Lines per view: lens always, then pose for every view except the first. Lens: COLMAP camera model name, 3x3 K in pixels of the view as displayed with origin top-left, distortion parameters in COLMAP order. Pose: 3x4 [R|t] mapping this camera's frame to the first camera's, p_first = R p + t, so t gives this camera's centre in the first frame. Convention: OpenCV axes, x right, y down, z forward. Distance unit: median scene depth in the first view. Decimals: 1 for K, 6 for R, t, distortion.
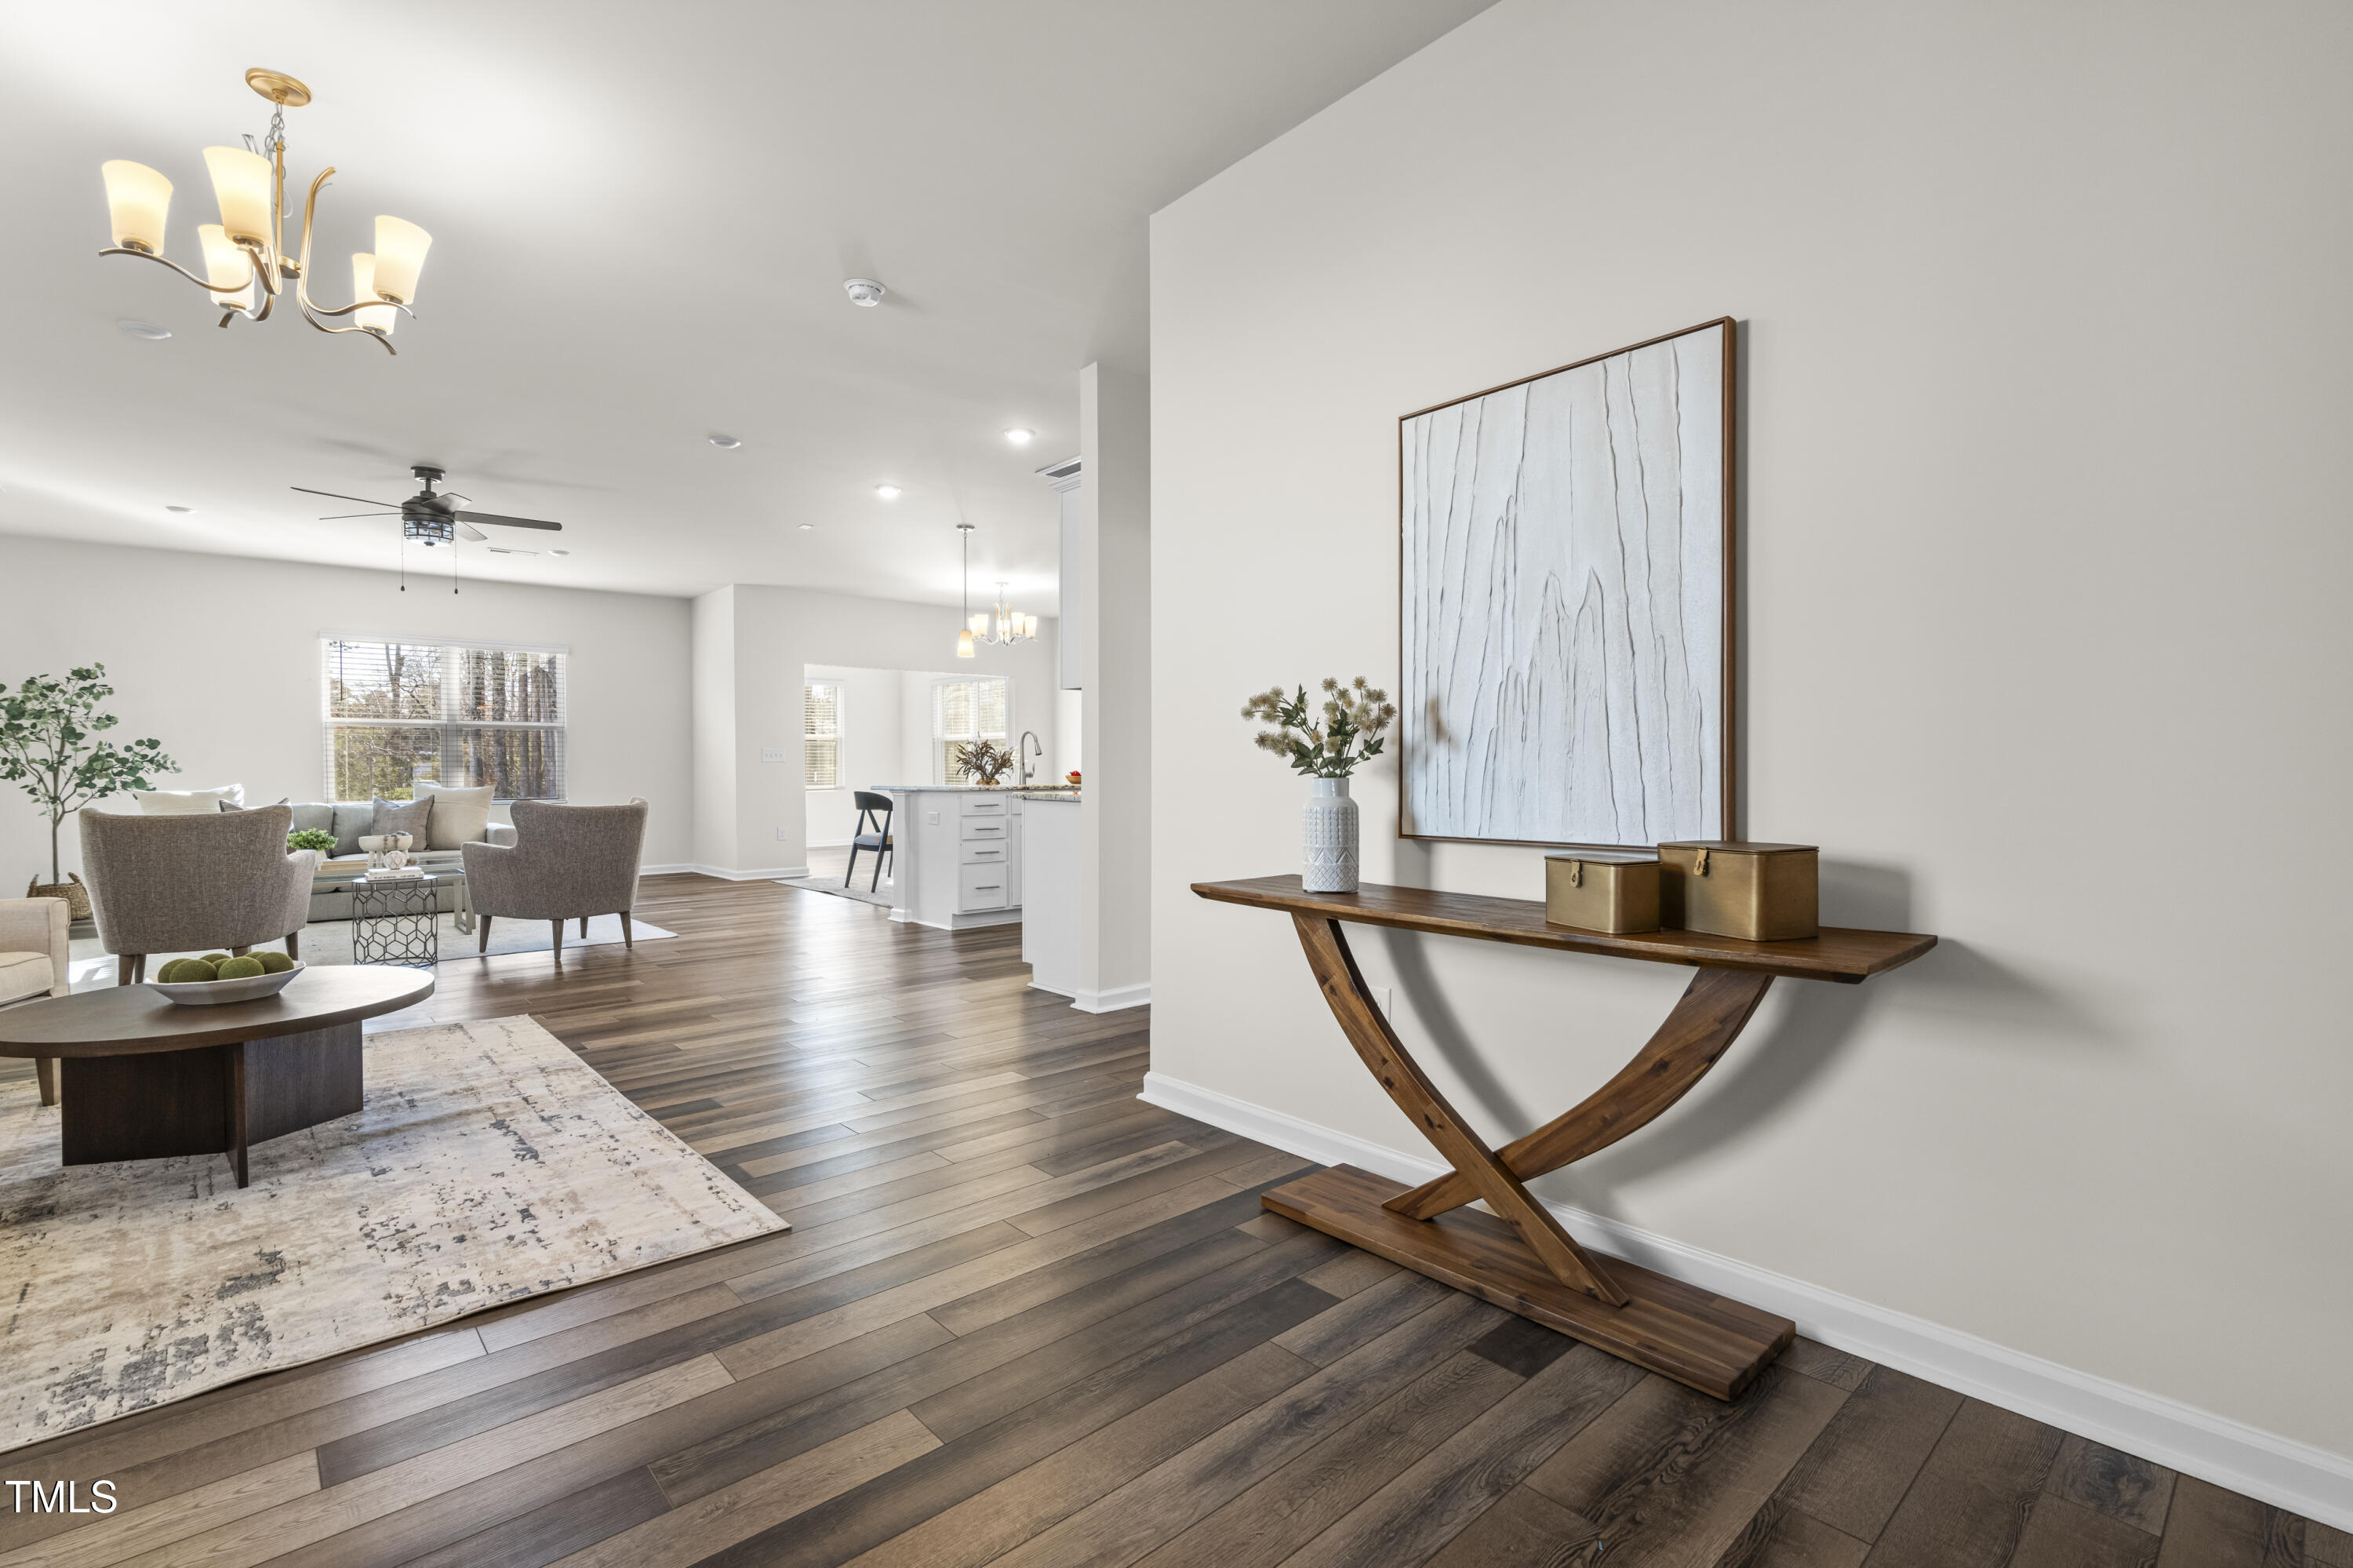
lens RADIAL K [[1064.8, 0, 1179.7], [0, 1064.8, 785.5], [0, 0, 1]] dist [-0.008715, 0.003415]
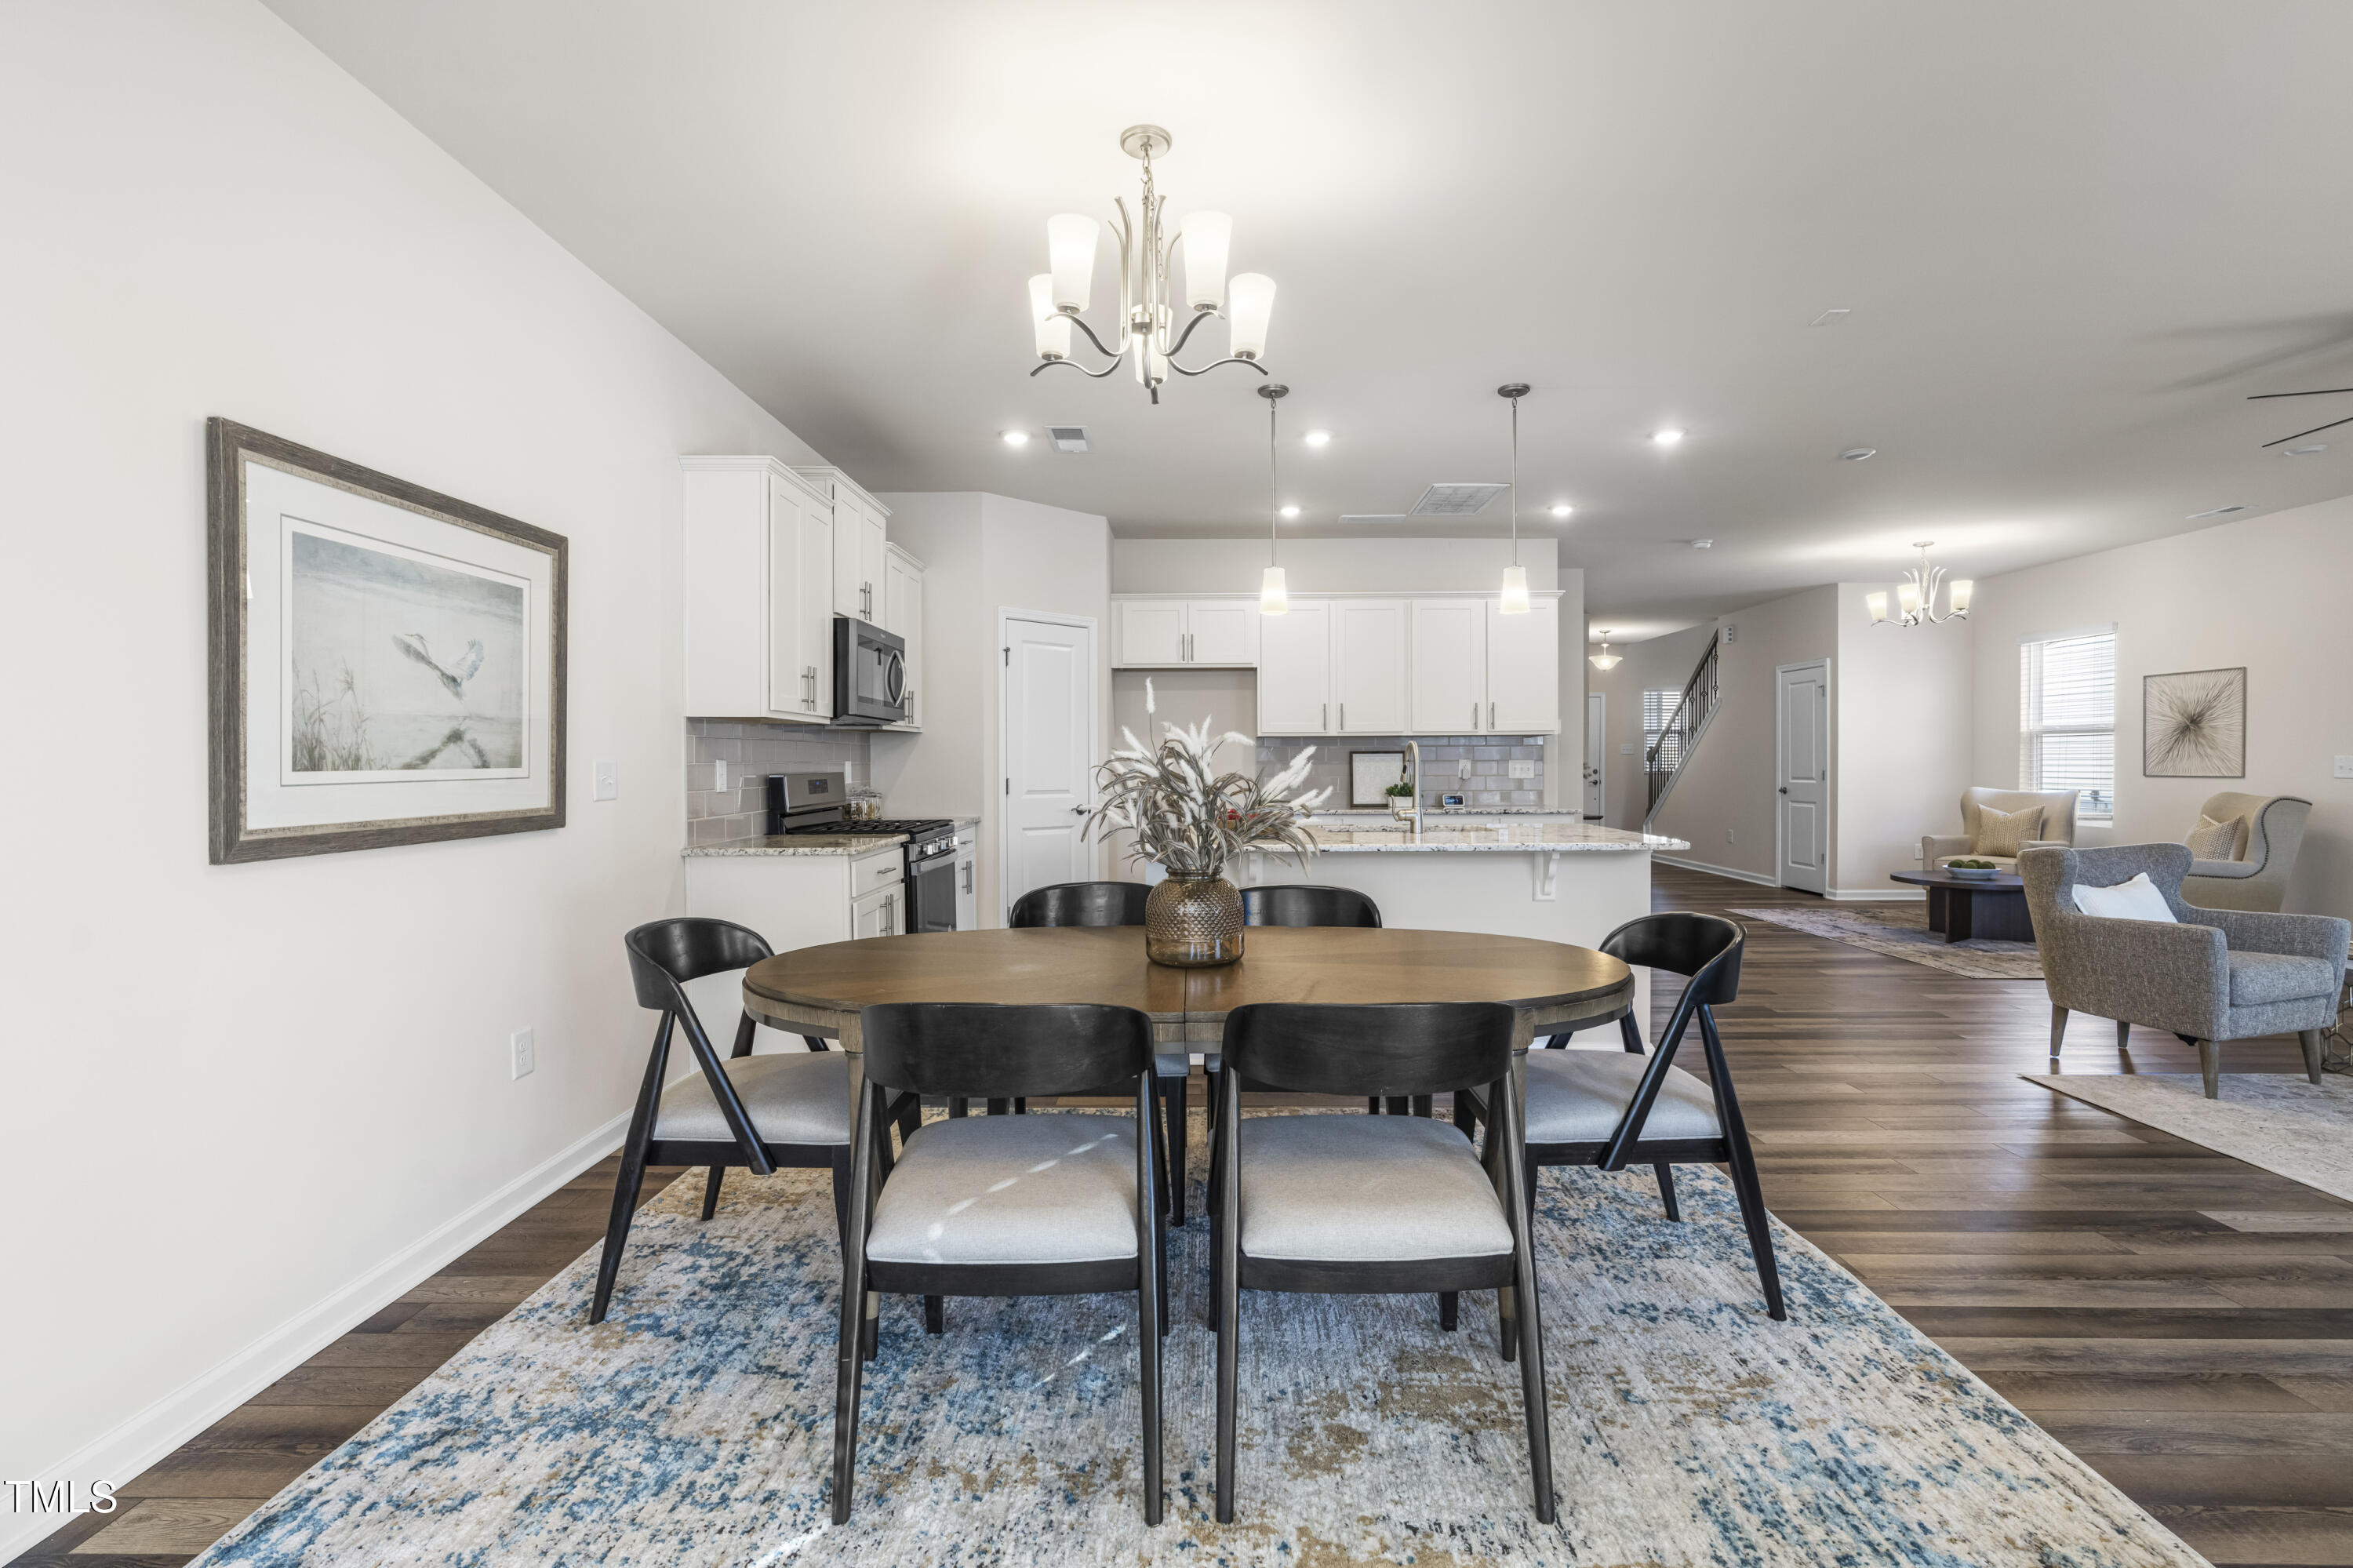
lens RADIAL K [[1062.1, 0, 1181.1], [0, 1062.1, 783.0], [0, 0, 1]] dist [-0.008788, 0.001396]
pose [[-0.735538, -0.008866, 0.677426, -0.556092], [0.015614, 0.999427, 0.030033, -0.059456], [-0.677304, 0.032668, -0.734978, 1.878722]]
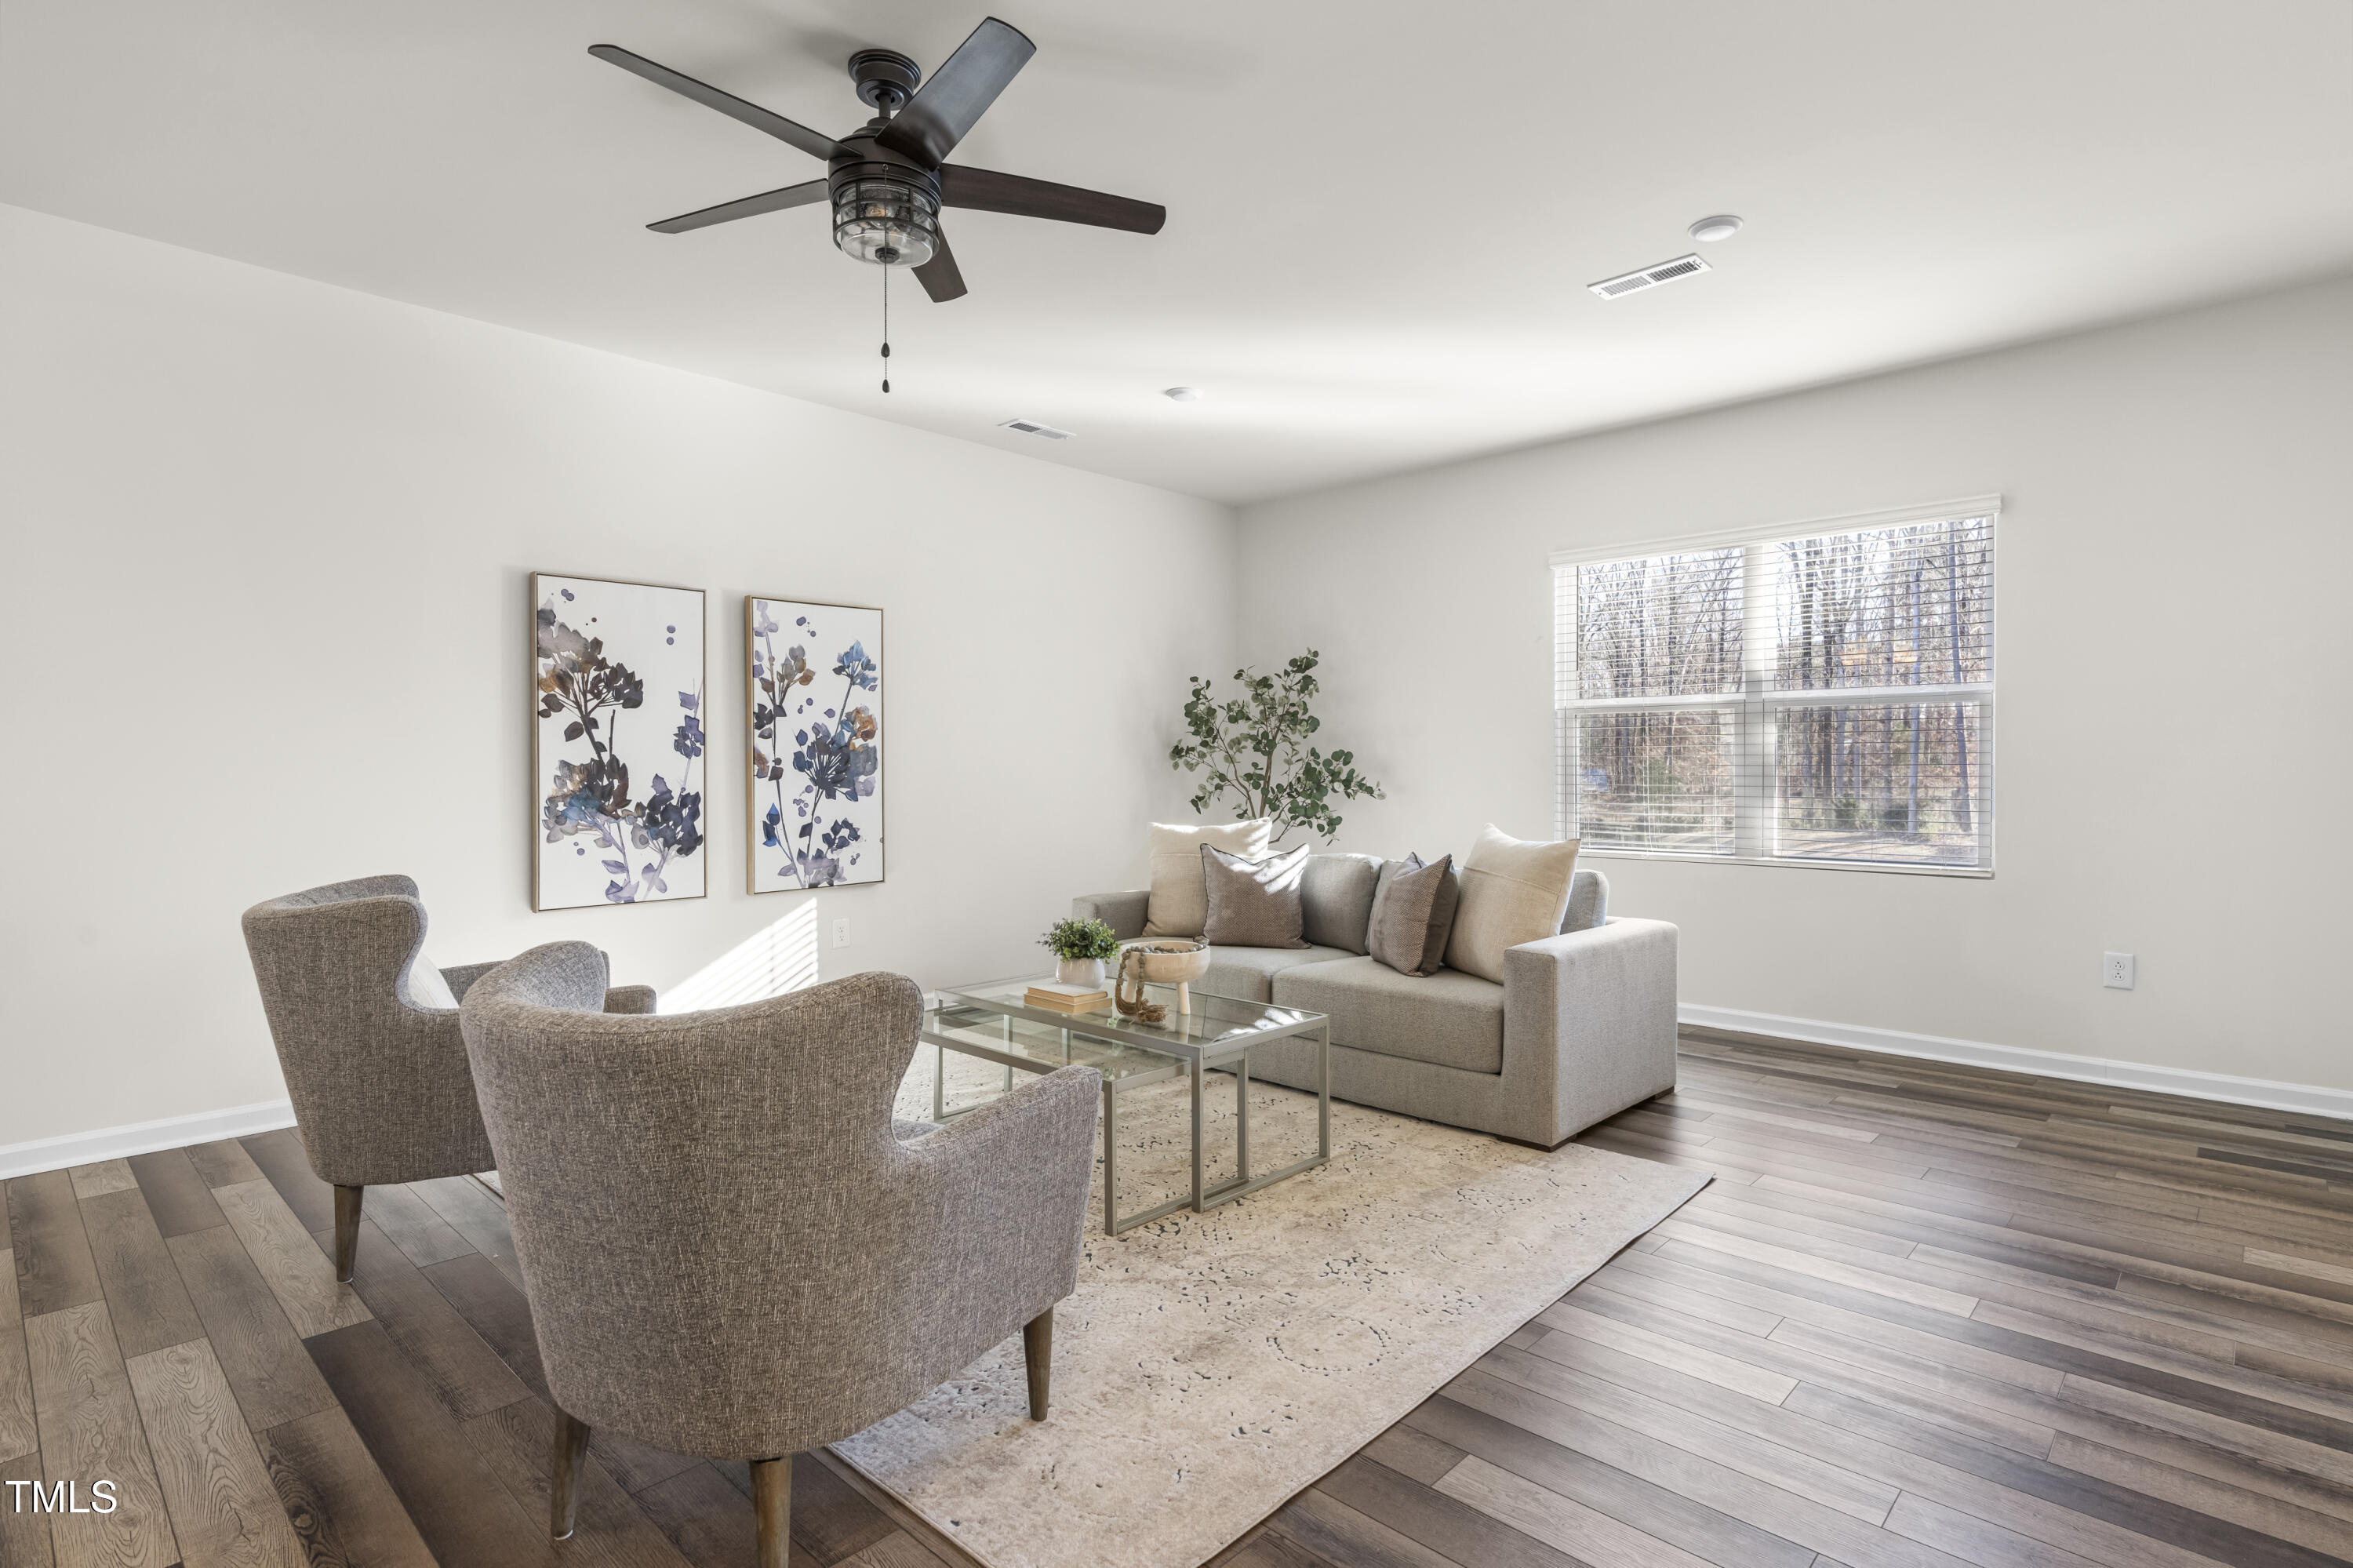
lens RADIAL K [[1167.2, 0, 1180.3], [0, 1167.2, 775.0], [0, 0, 1]] dist [-0.008983, 0.000639]
pose [[0.082312, 0.009619, -0.996560, -0.252288], [-0.014032, 0.999865, 0.008492, -0.036076], [0.996508, 0.013285, 0.082436, 1.047803]]
